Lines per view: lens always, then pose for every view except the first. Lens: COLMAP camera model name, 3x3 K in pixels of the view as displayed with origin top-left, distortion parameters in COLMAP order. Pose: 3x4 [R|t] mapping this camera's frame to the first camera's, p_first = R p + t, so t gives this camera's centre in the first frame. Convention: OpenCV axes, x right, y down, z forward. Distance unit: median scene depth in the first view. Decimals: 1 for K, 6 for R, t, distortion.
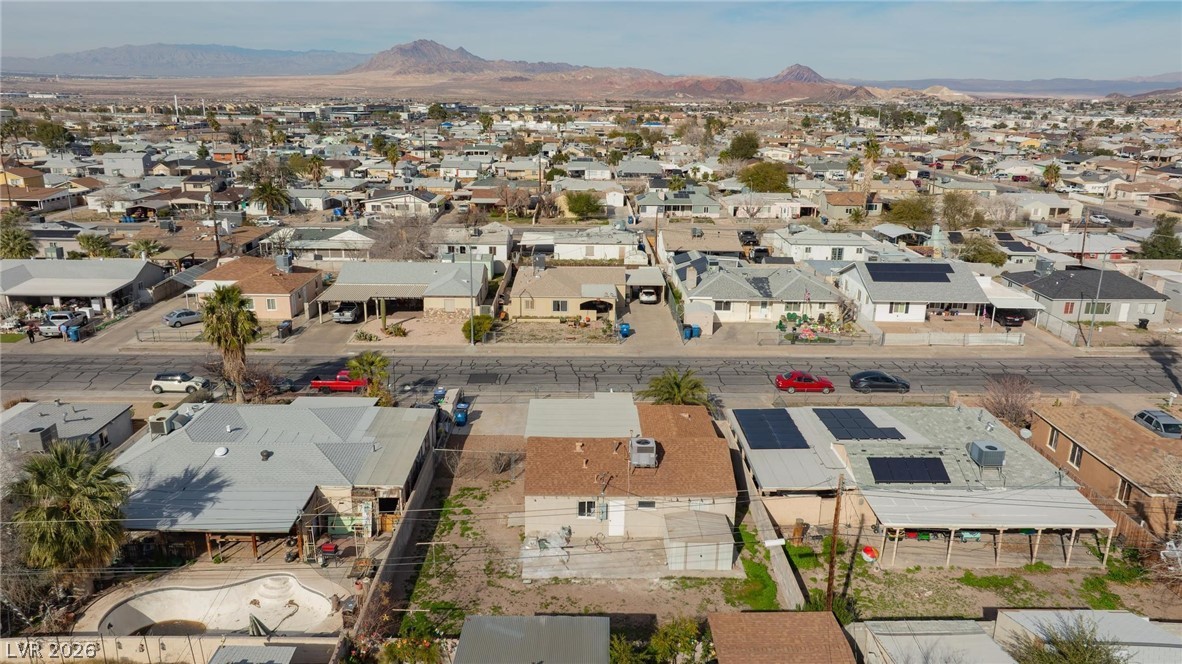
lens RADIAL K [[820.5, 0, 595.3], [0, 820.5, 330.8], [0, 0, 1]] dist [-0.020562, -0.000776]
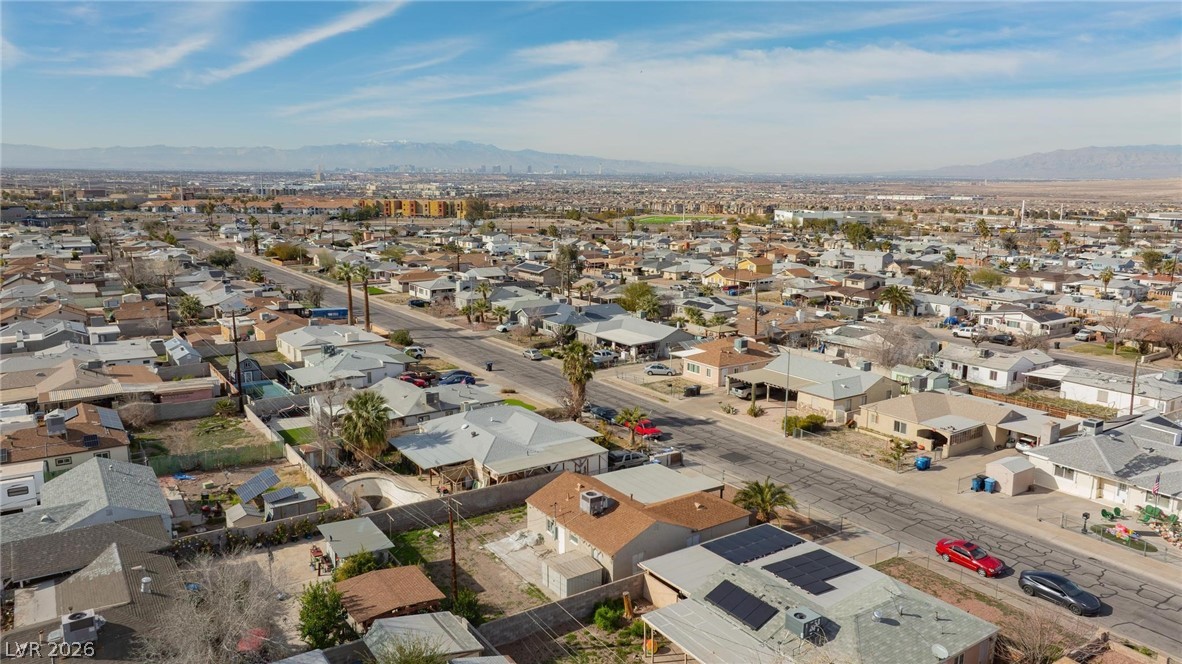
lens RADIAL K [[820.5, 0, 595.3], [0, 820.5, 330.8], [0, 0, 1]] dist [-0.020562, -0.000776]
pose [[0.542039, 0.138101, -0.828928, 0.598425], [-0.235679, 0.971800, 0.007792, -0.068372], [0.806628, 0.191137, 0.559301, 0.126672]]
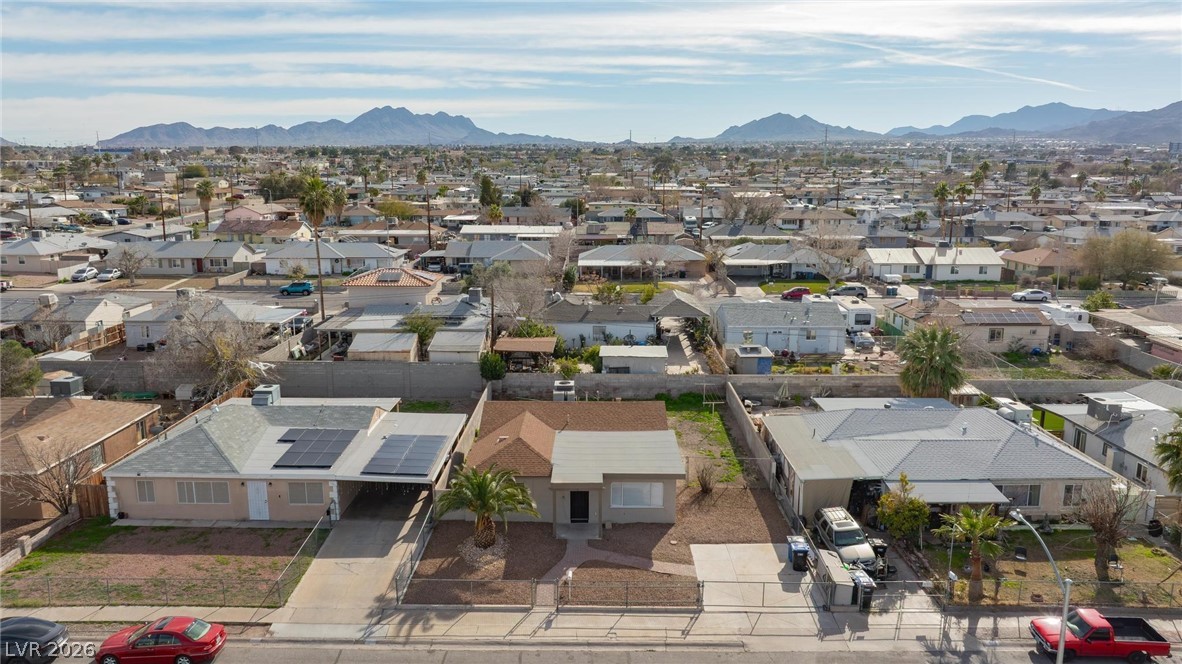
lens RADIAL K [[820.5, 0, 595.3], [0, 820.5, 330.8], [0, 0, 1]] dist [-0.020562, -0.000776]
pose [[-0.999658, -0.021004, 0.015610, -0.002995], [-0.011245, 0.883382, 0.468518, -0.272945], [-0.023630, 0.468182, -0.883316, 1.107424]]
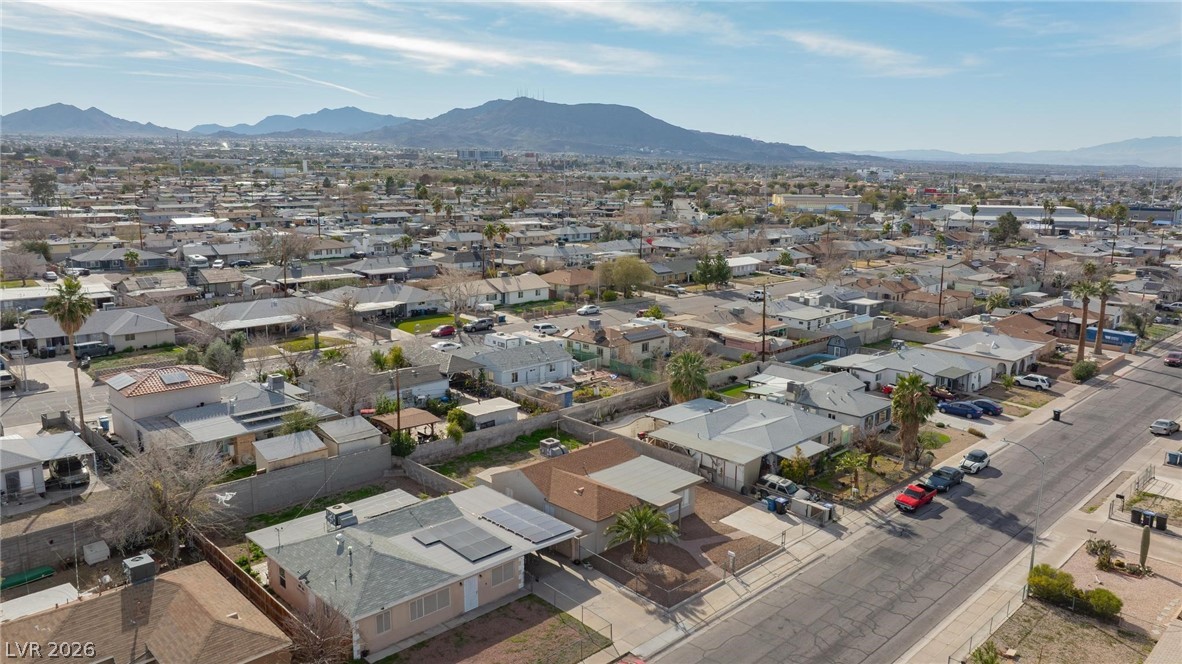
lens RADIAL K [[820.5, 0, 595.3], [0, 820.5, 330.8], [0, 0, 1]] dist [-0.020562, -0.000776]
pose [[-0.729634, 0.109796, -0.674966, 0.561858], [-0.214145, 0.900696, 0.378005, -0.362195], [0.649443, 0.420346, -0.633666, 1.066672]]
